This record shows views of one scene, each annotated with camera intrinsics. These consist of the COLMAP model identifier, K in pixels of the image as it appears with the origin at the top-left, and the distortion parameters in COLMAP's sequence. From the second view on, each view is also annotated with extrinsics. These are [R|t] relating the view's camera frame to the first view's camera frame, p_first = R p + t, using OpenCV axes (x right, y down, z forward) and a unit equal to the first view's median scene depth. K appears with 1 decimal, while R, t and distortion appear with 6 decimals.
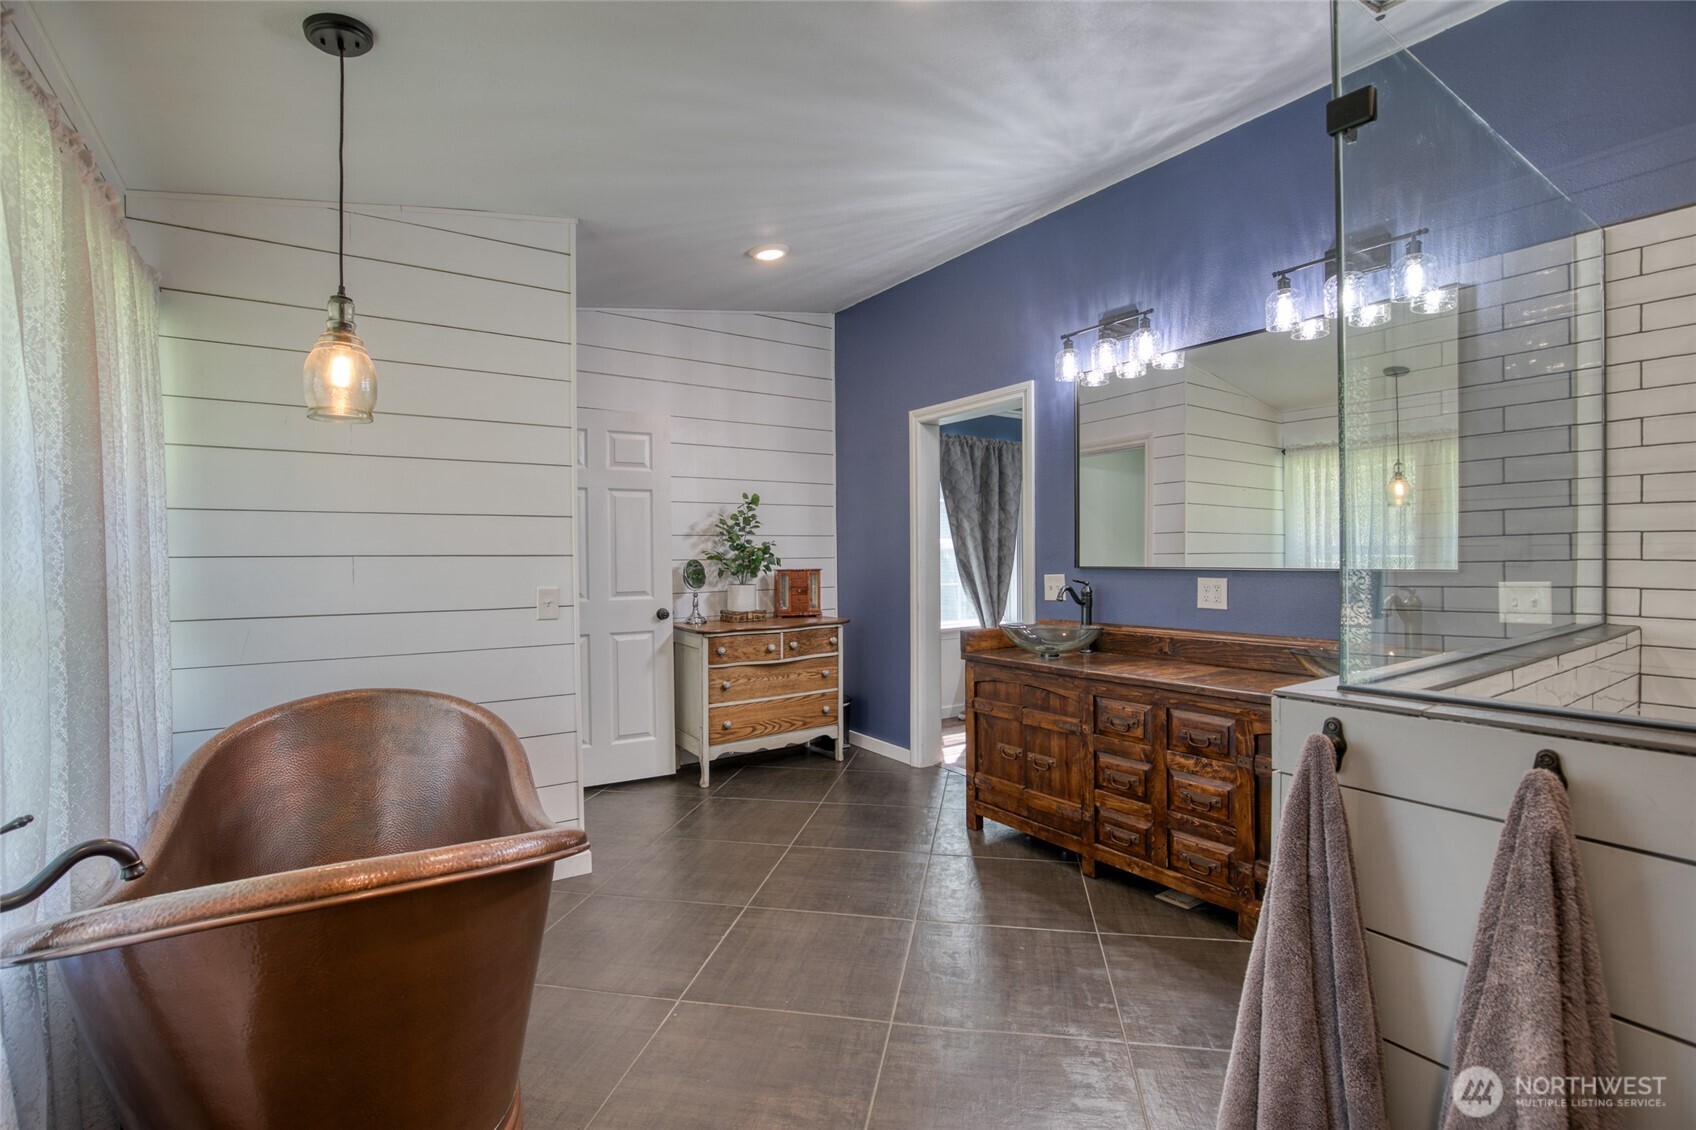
lens RADIAL K [[772.9, 0, 879.2], [0, 772.9, 562.6], [0, 0, 1]] dist [-0.018360, 0.000777]
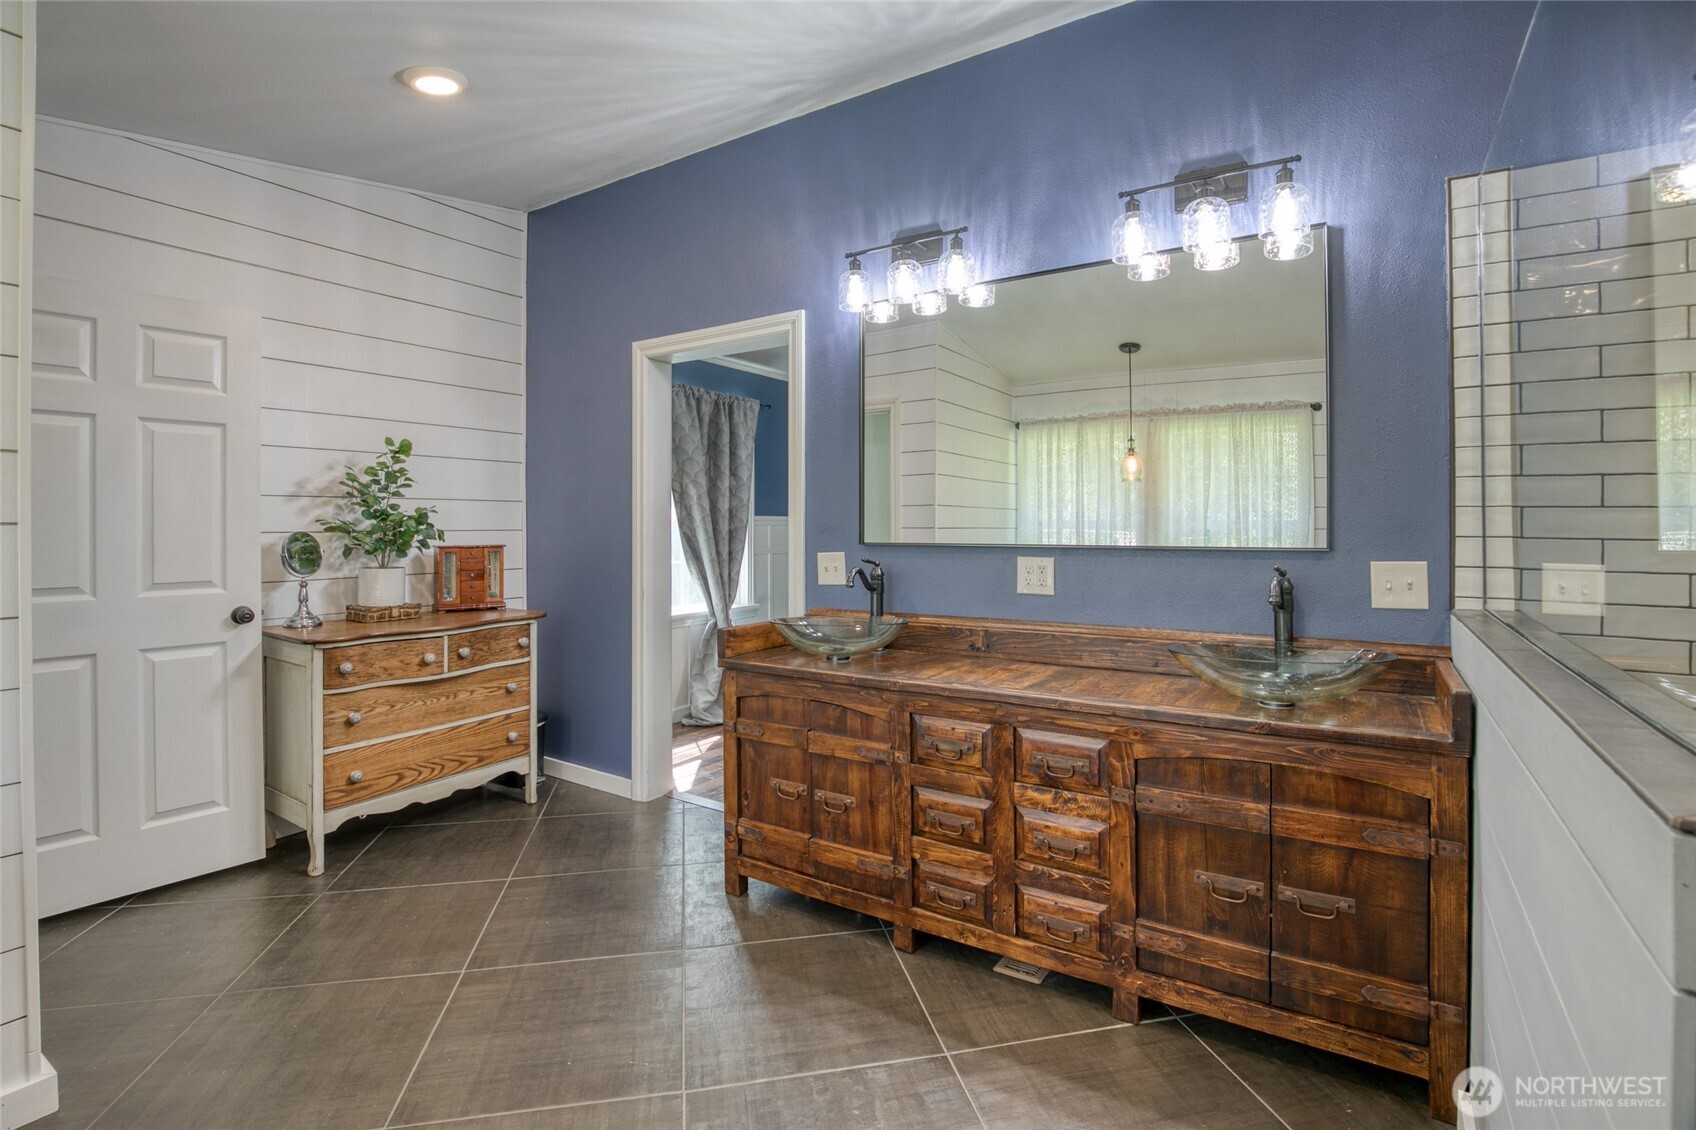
lens RADIAL K [[766.4, 0, 869.9], [0, 766.4, 525.4], [0, 0, 1]] dist [-0.027667, -0.000286]
pose [[0.925520, 0.007088, 0.378632, -0.043797], [-0.002106, 0.999906, -0.013570, -0.002362], [-0.378692, 0.011762, 0.925448, 0.297597]]
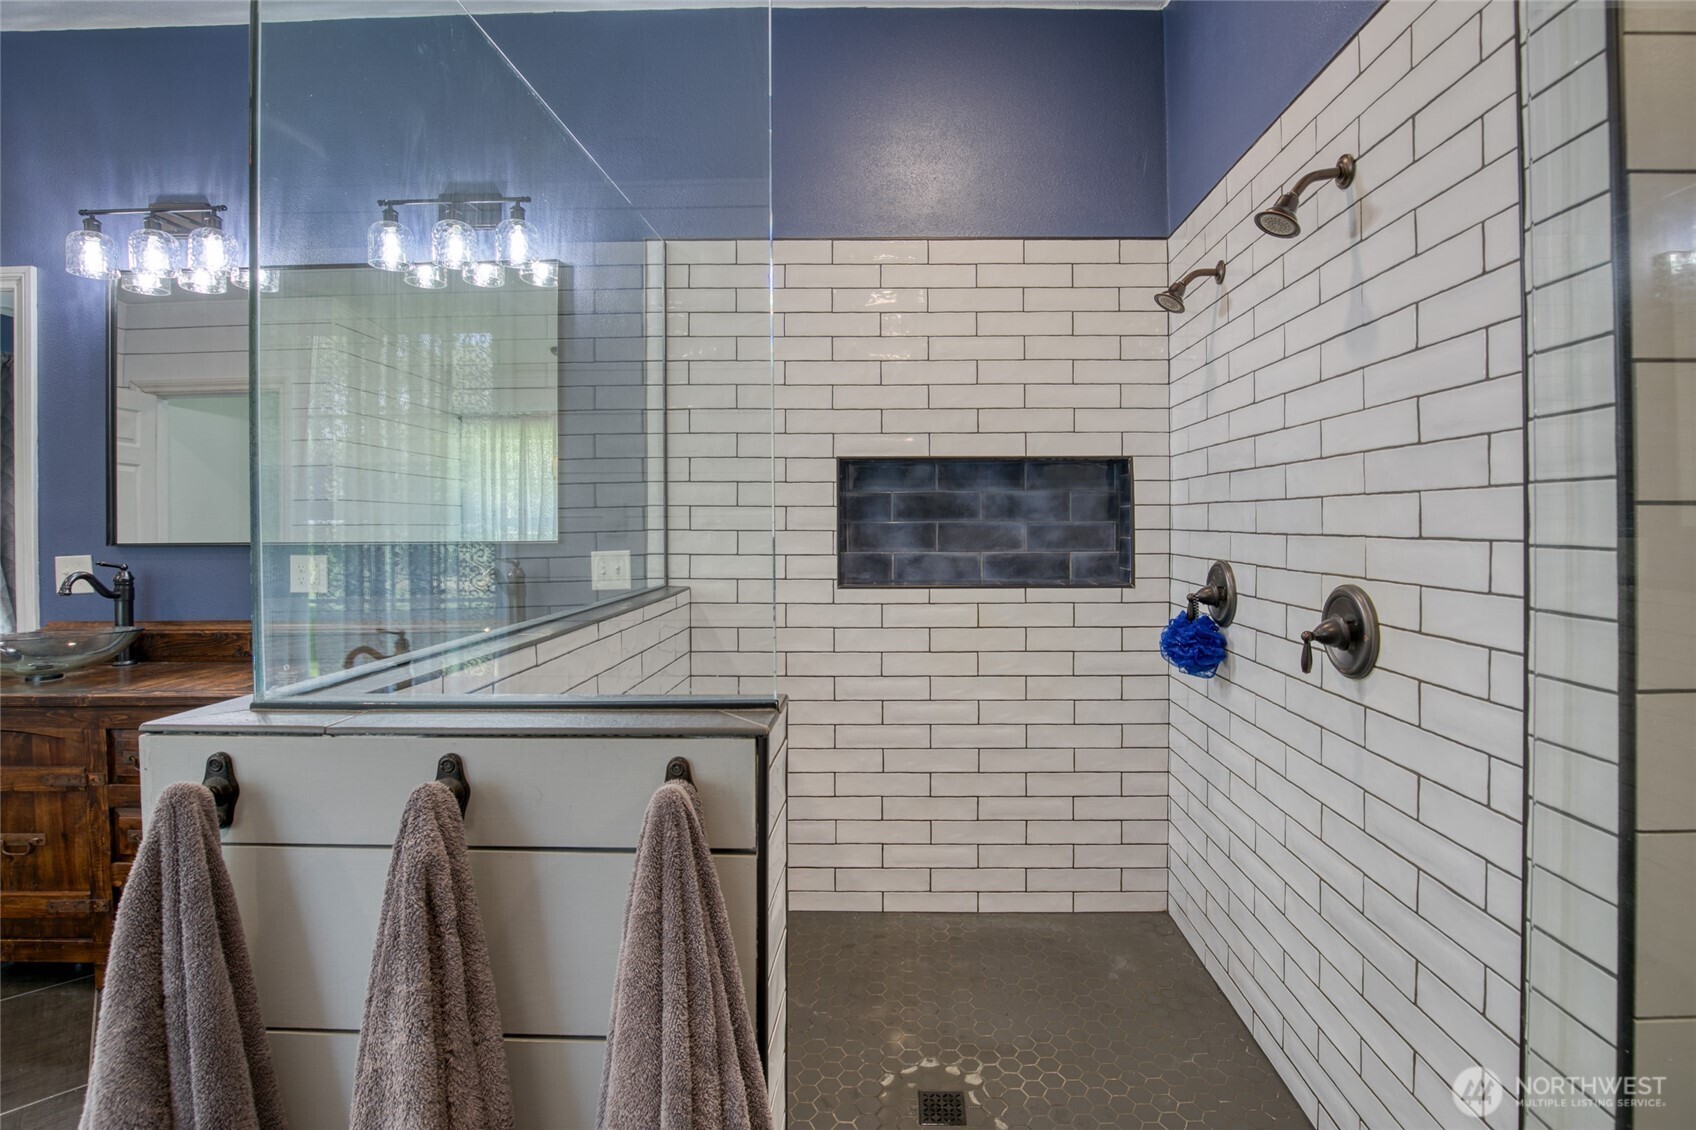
lens RADIAL K [[776.3, 0, 886.0], [0, 776.3, 527.3], [0, 0, 1]] dist [-0.037235, 0.007040]
pose [[0.595002, -0.002885, 0.803719, 0.144442], [0.010578, 0.999935, -0.004241, 0.000429], [-0.803655, 0.011025, 0.594994, 0.029136]]
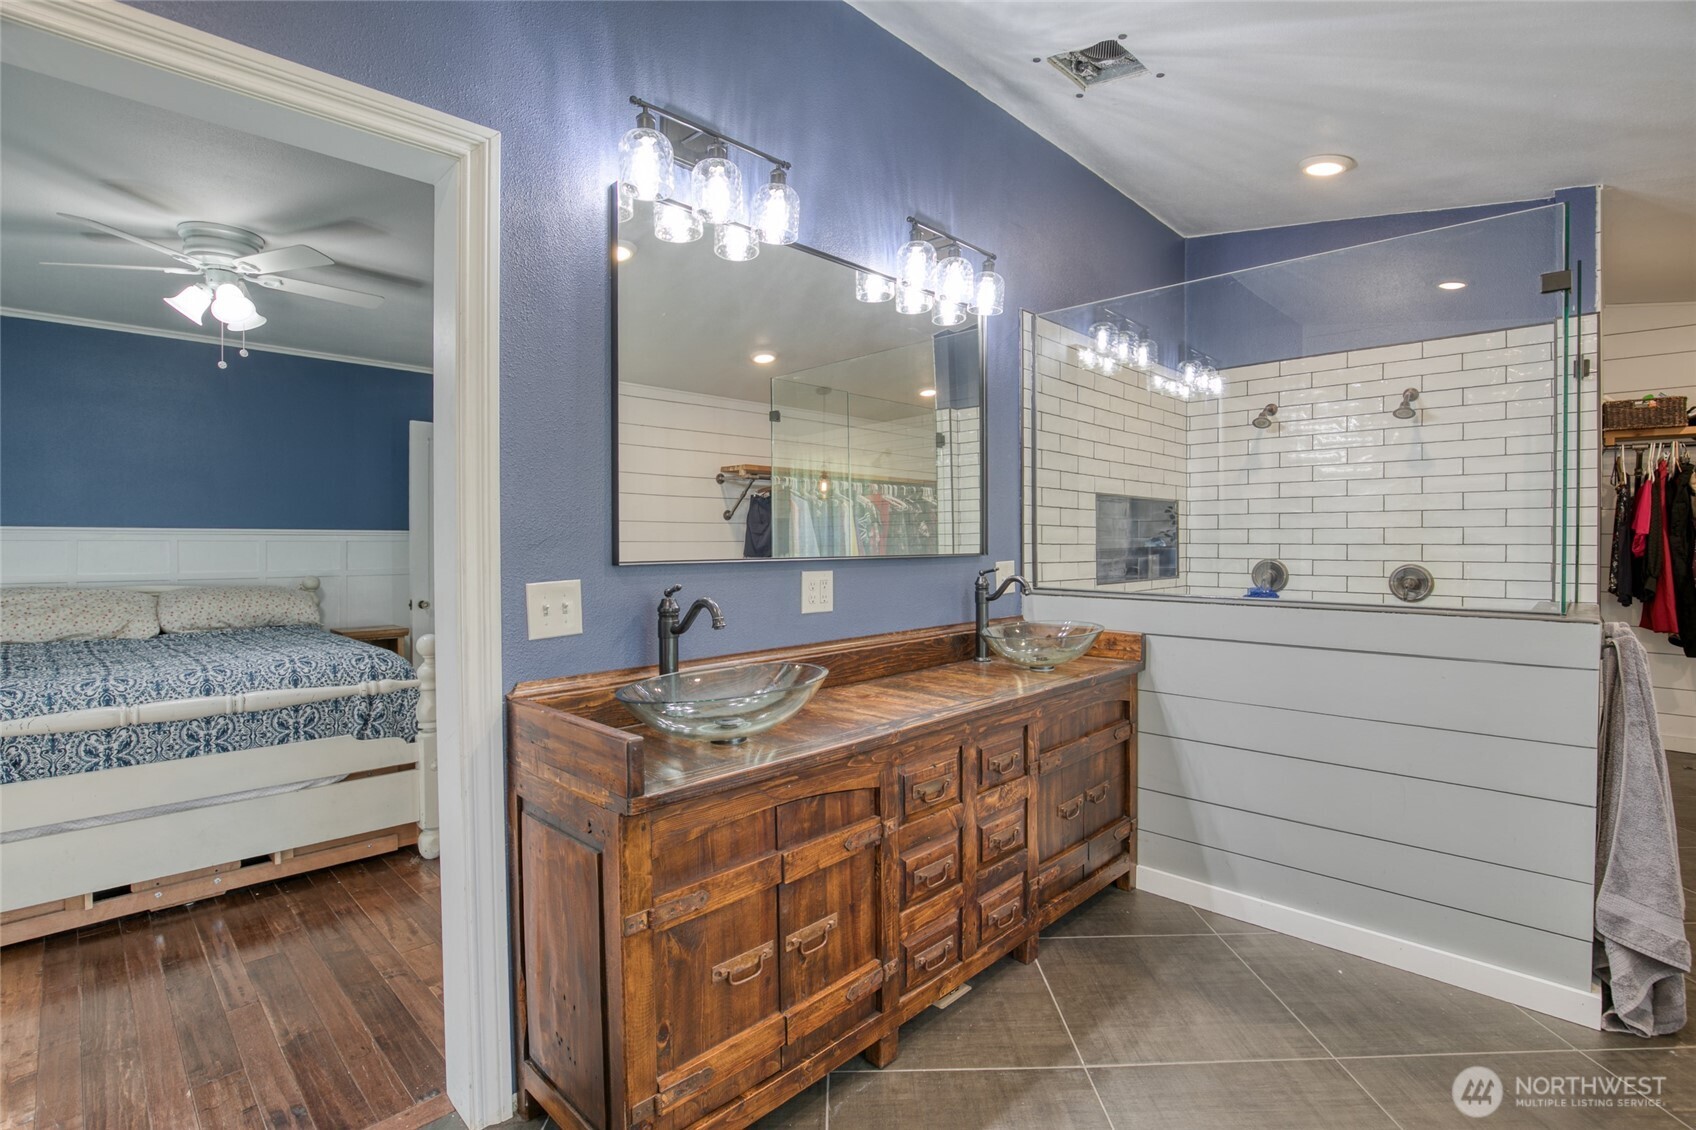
lens RADIAL K [[798.2, 0, 795.1], [0, 798.2, 557.6], [0, 0, 1]] dist [-0.034361, 0.010121]
pose [[-0.139303, -0.013651, 0.990156, -0.319144], [0.015048, 0.999760, 0.015900, -0.005343], [-0.990135, 0.017115, -0.139064, 1.103916]]
